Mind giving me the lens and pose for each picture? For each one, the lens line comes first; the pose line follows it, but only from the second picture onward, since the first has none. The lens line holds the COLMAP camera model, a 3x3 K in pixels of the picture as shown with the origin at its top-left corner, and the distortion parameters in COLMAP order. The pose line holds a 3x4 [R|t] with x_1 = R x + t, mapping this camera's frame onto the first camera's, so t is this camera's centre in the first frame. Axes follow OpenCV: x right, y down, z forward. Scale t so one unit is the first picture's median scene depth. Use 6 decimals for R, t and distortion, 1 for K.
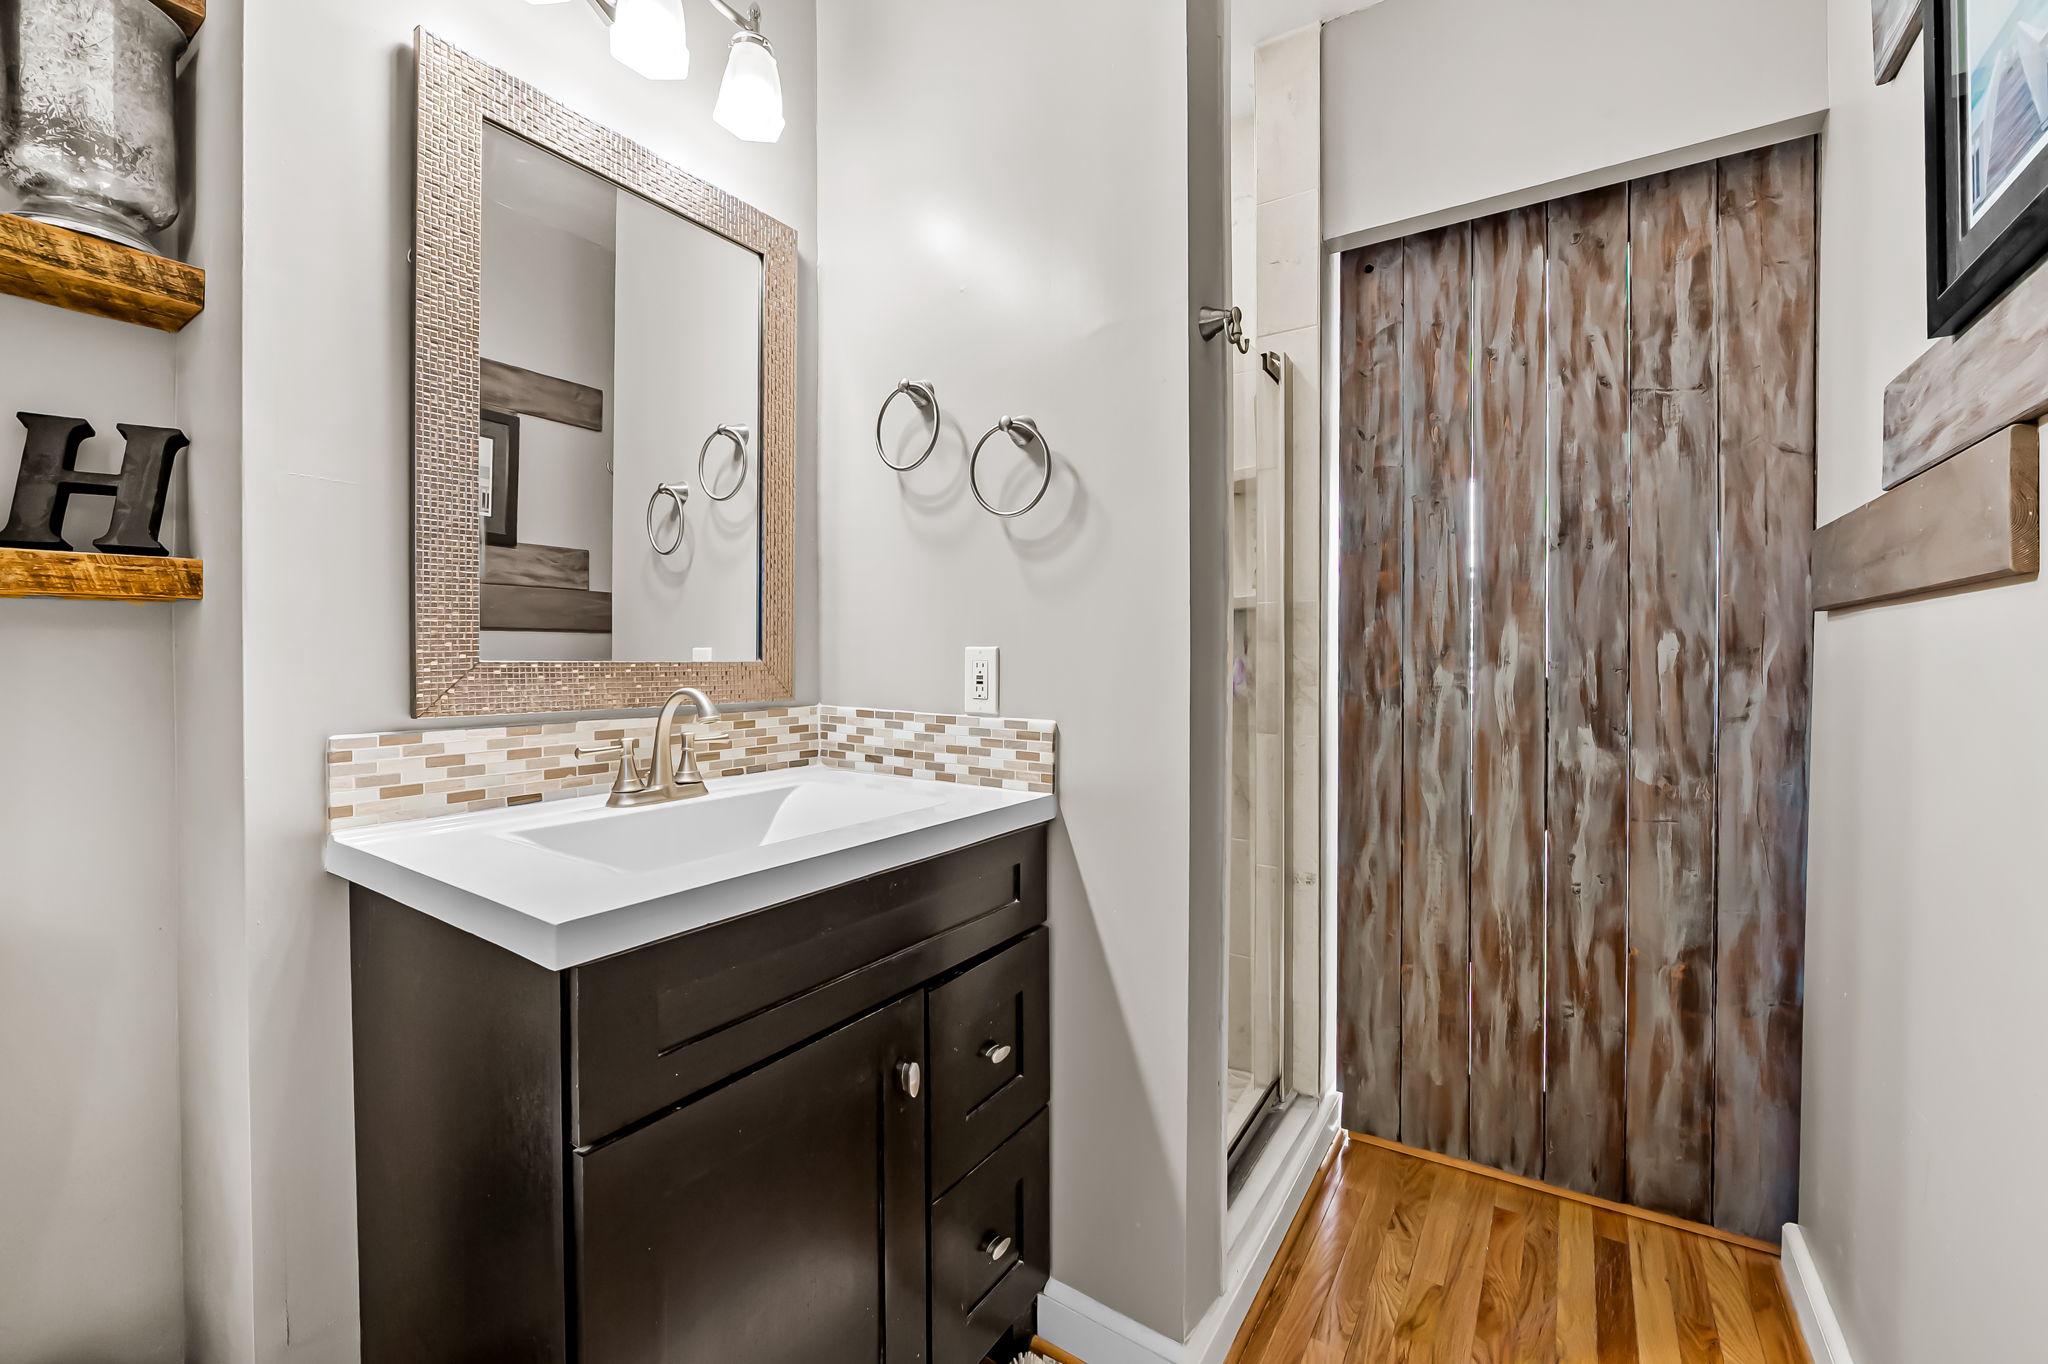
lens RADIAL K [[821.5, 0, 1032.0], [0, 821.5, 650.1], [0, 0, 1]] dist [-0.010938, 0.000006]
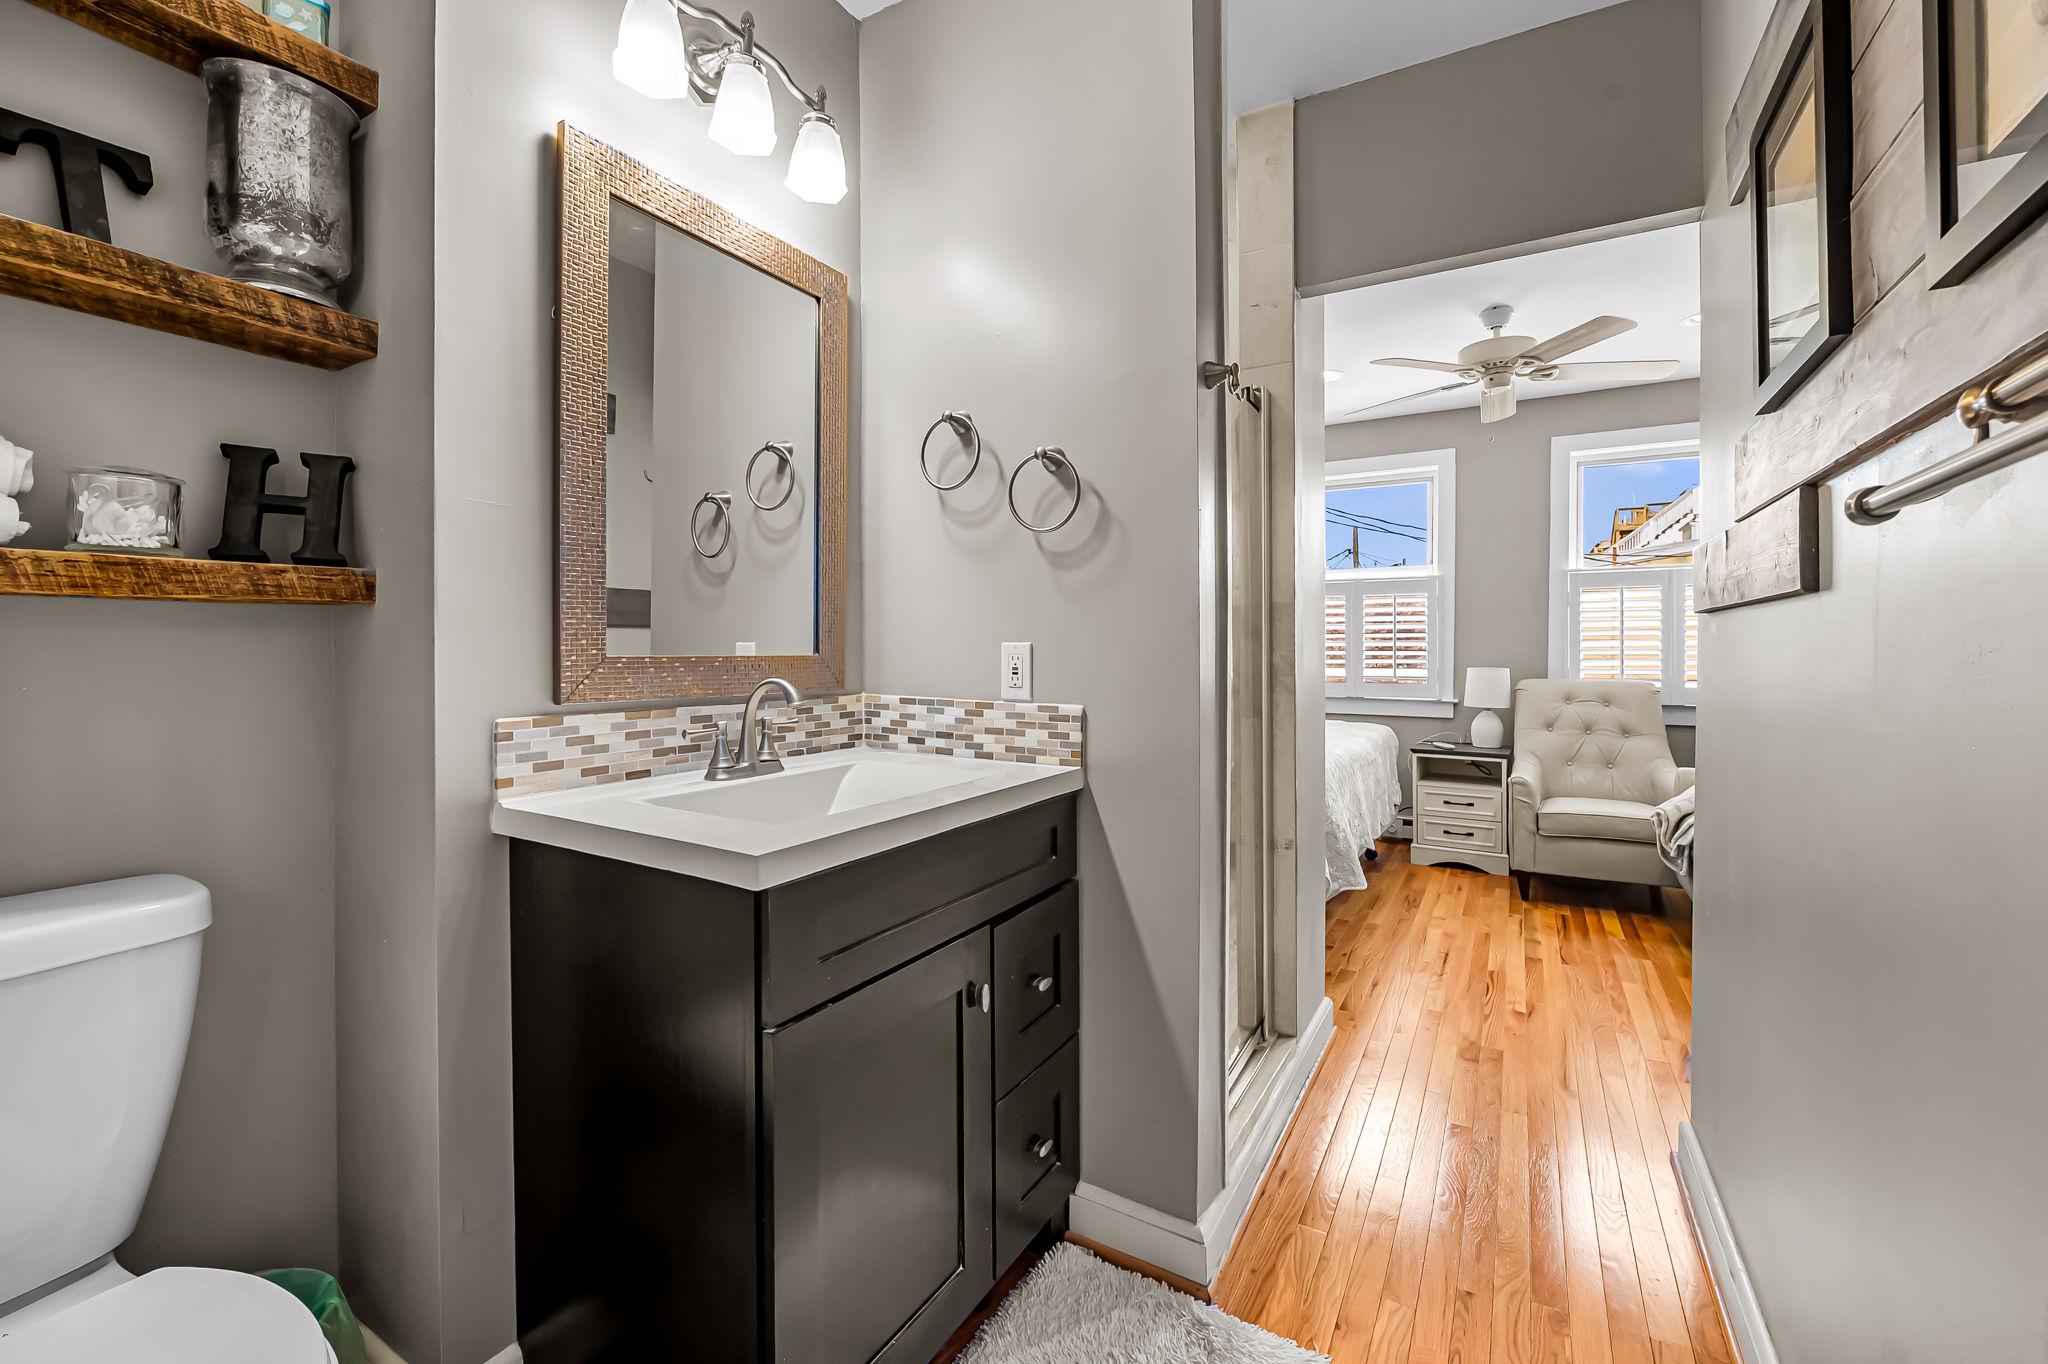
lens RADIAL K [[847.2, 0, 1031.6], [0, 847.2, 629.7], [0, 0, 1]] dist [-0.011729, -0.000186]
pose [[0.998220, 0.000608, 0.059637, -0.119360], [0.000189, 0.999911, -0.013354, -0.006545], [-0.059640, 0.013342, 0.998131, -0.214052]]
